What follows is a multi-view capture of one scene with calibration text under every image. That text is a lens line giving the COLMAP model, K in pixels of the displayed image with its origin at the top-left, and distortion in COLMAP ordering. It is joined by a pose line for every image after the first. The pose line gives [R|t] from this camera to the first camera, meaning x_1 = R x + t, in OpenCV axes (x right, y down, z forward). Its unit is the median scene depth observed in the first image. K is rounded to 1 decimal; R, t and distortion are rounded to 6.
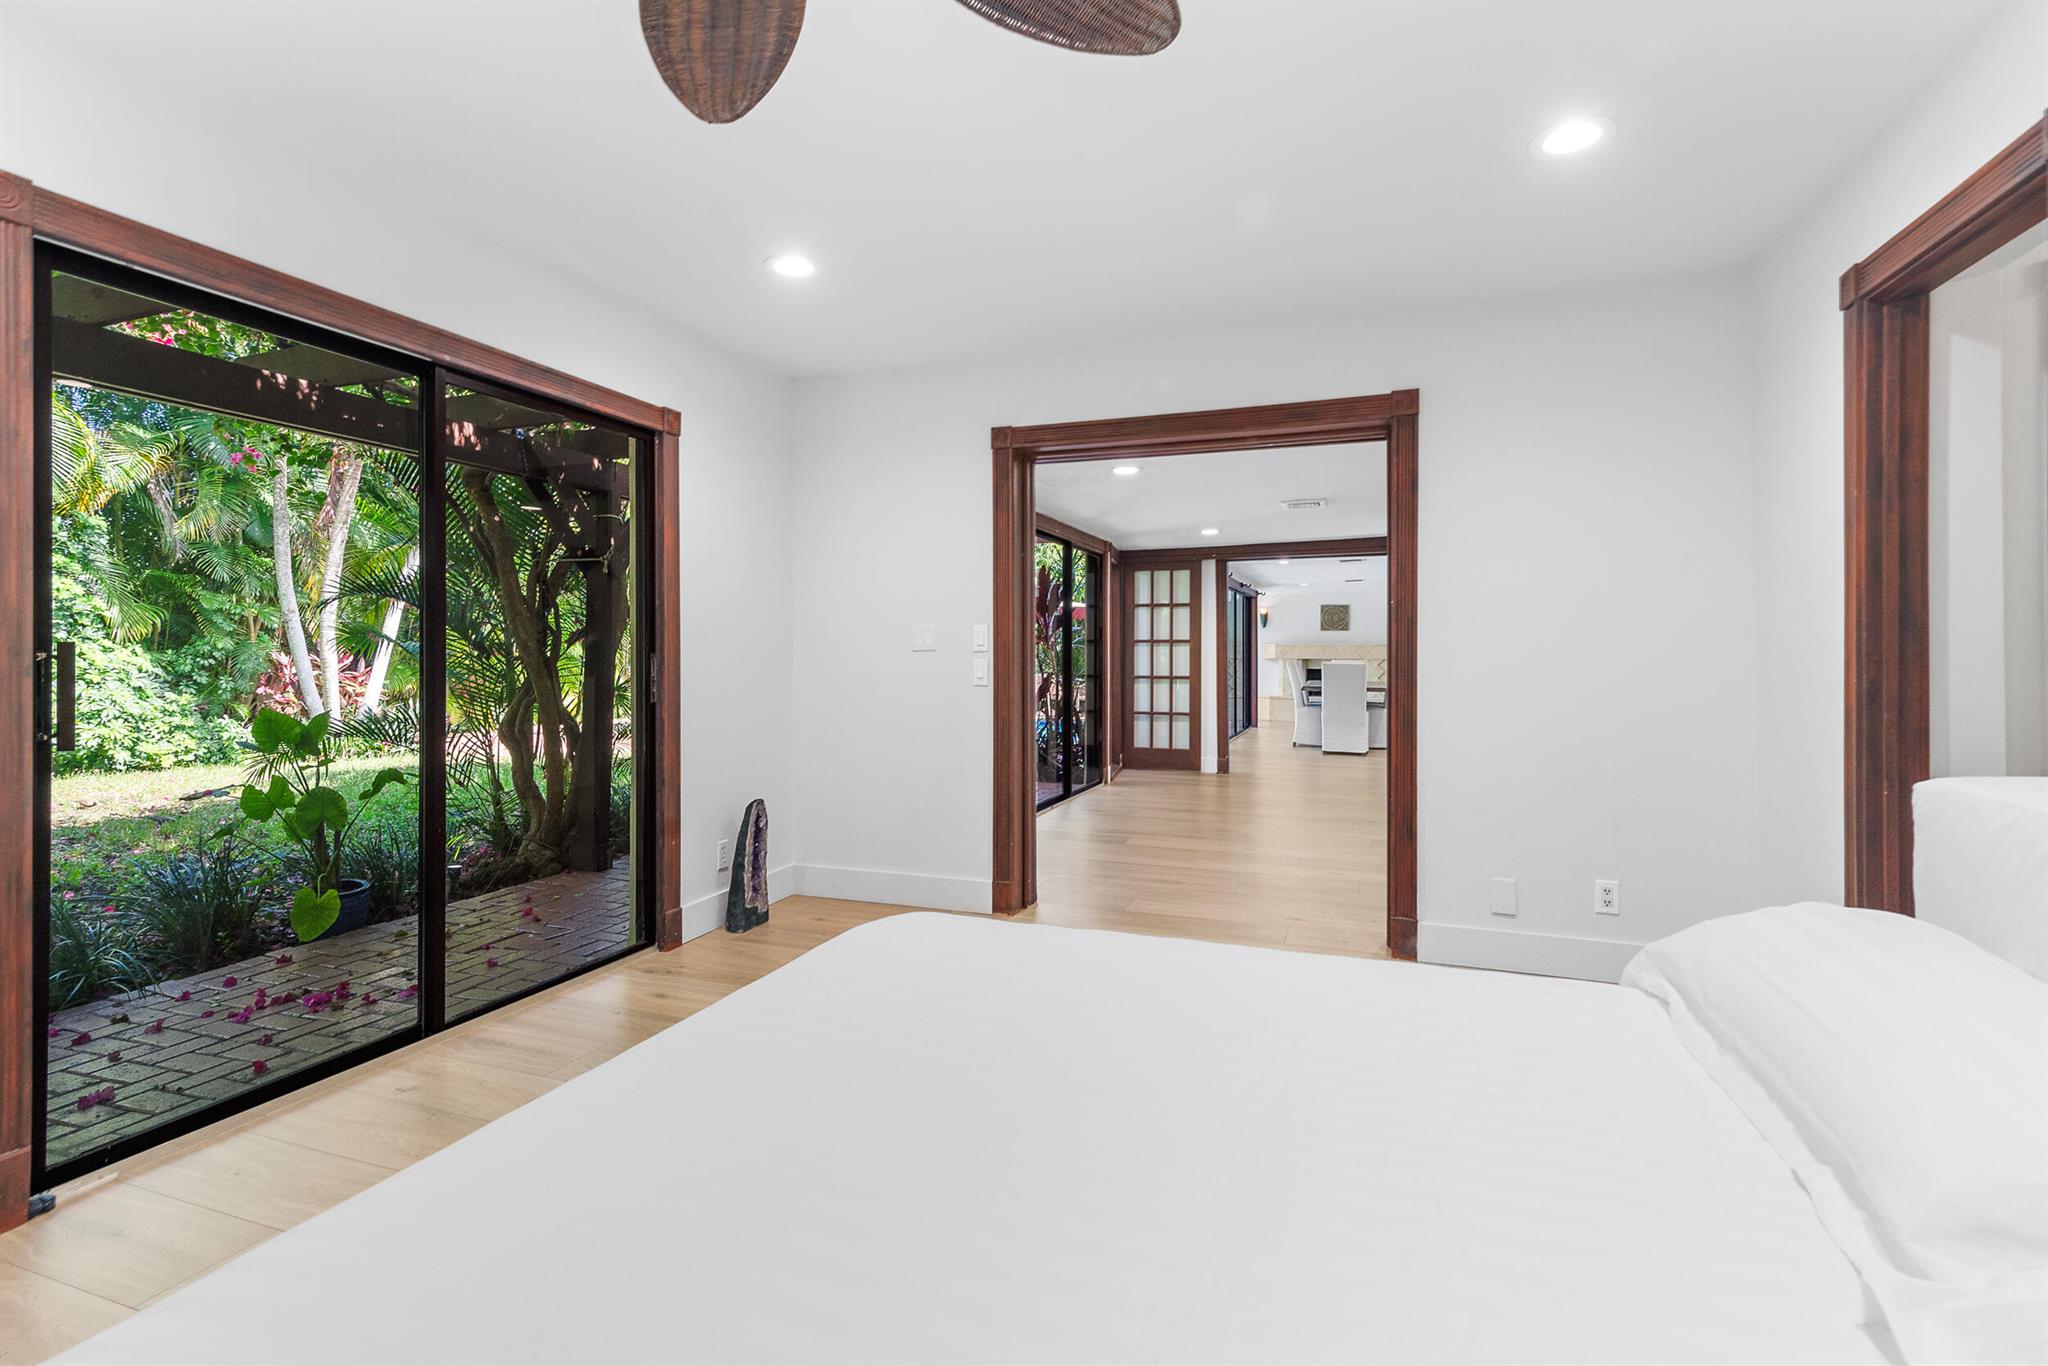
lens RADIAL K [[941.4, 0, 1026.5], [0, 941.4, 669.7], [0, 0, 1]] dist [0.018221, -0.000853]
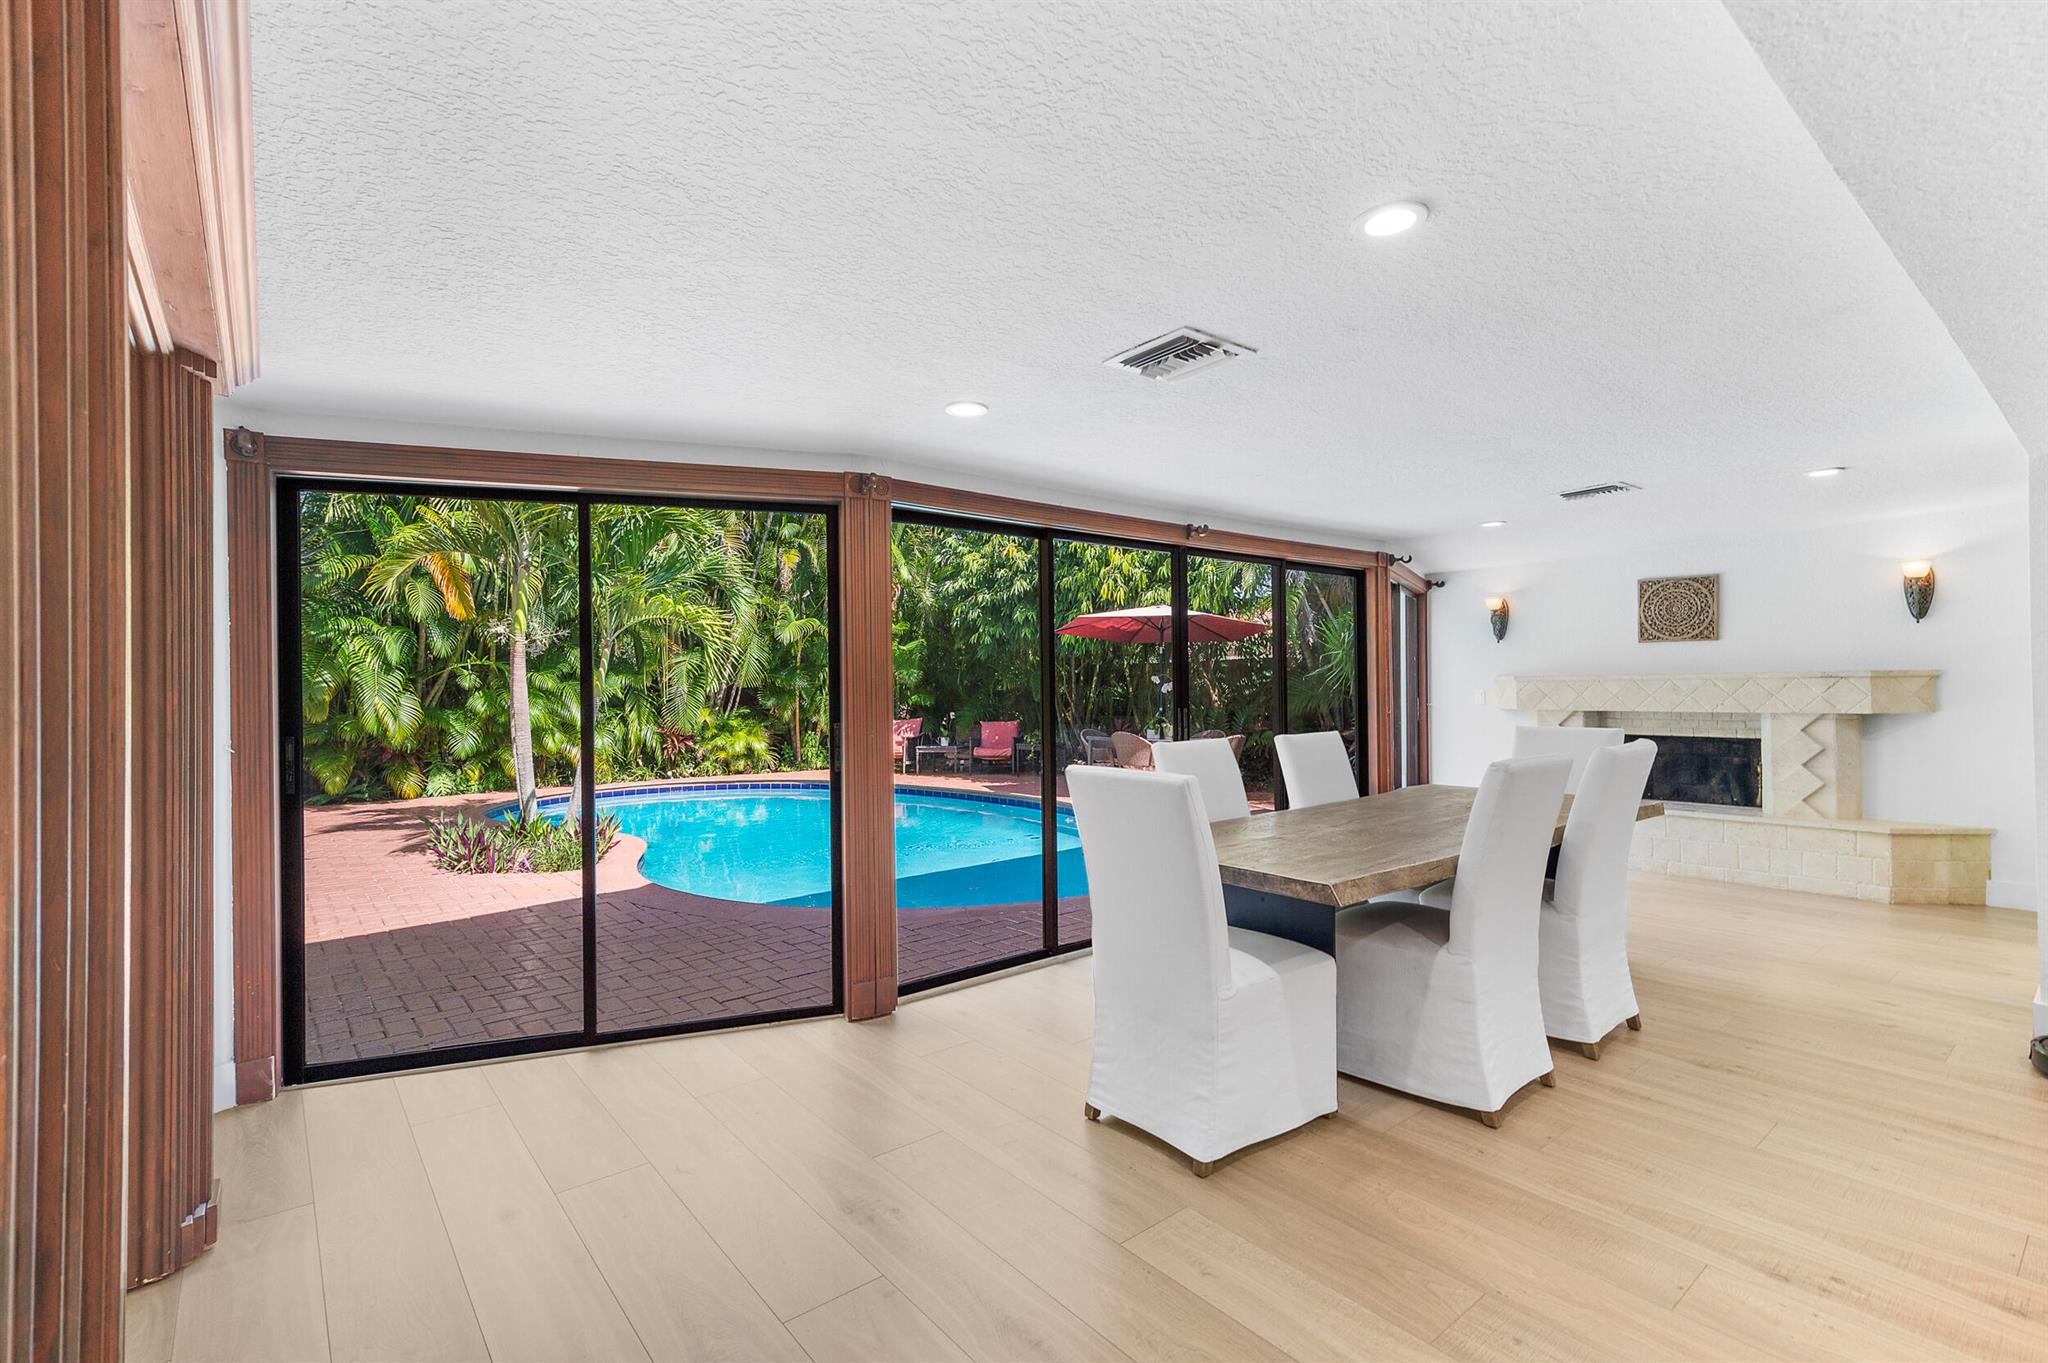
lens RADIAL K [[941.4, 0, 1037.1], [0, 941.4, 687.3], [0, 0, 1]] dist [0.018221, -0.000853]
pose [[0.860822, -0.010038, -0.508807, 0.299427], [0.003717, 0.999903, -0.013438, -0.017134], [0.508893, 0.009677, 0.860775, 0.515130]]
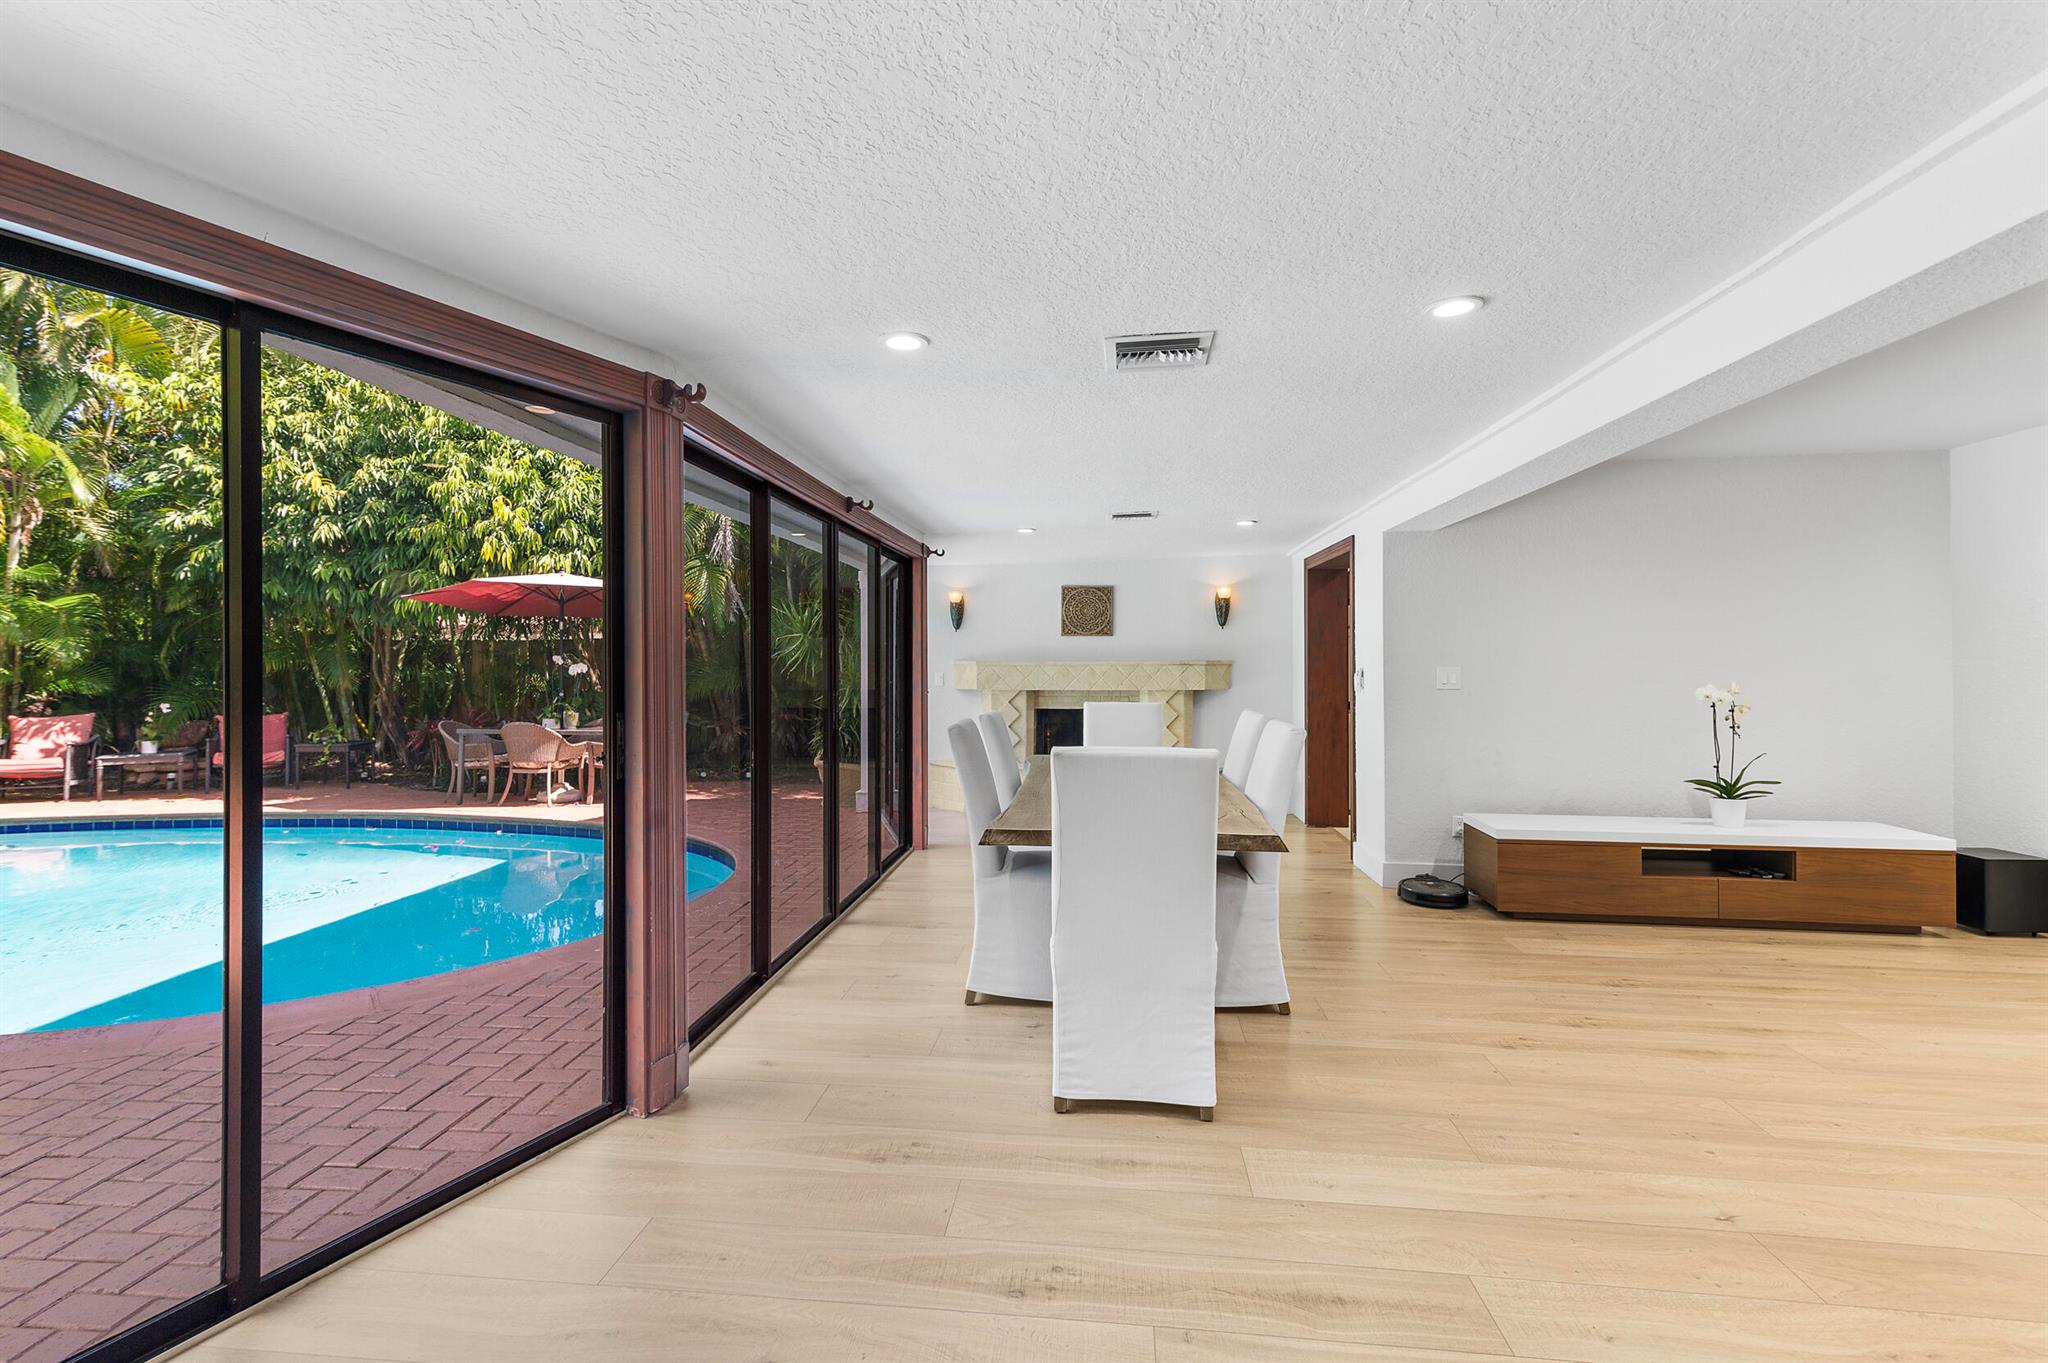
lens RADIAL K [[941.4, 0, 1021.2], [0, 941.4, 669.6], [0, 0, 1]] dist [0.018221, -0.000853]
pose [[0.969667, -0.003952, 0.244399, 0.164757], [0.006783, 0.999919, -0.010742, -0.017202], [-0.244337, 0.012073, 0.969615, 0.507772]]
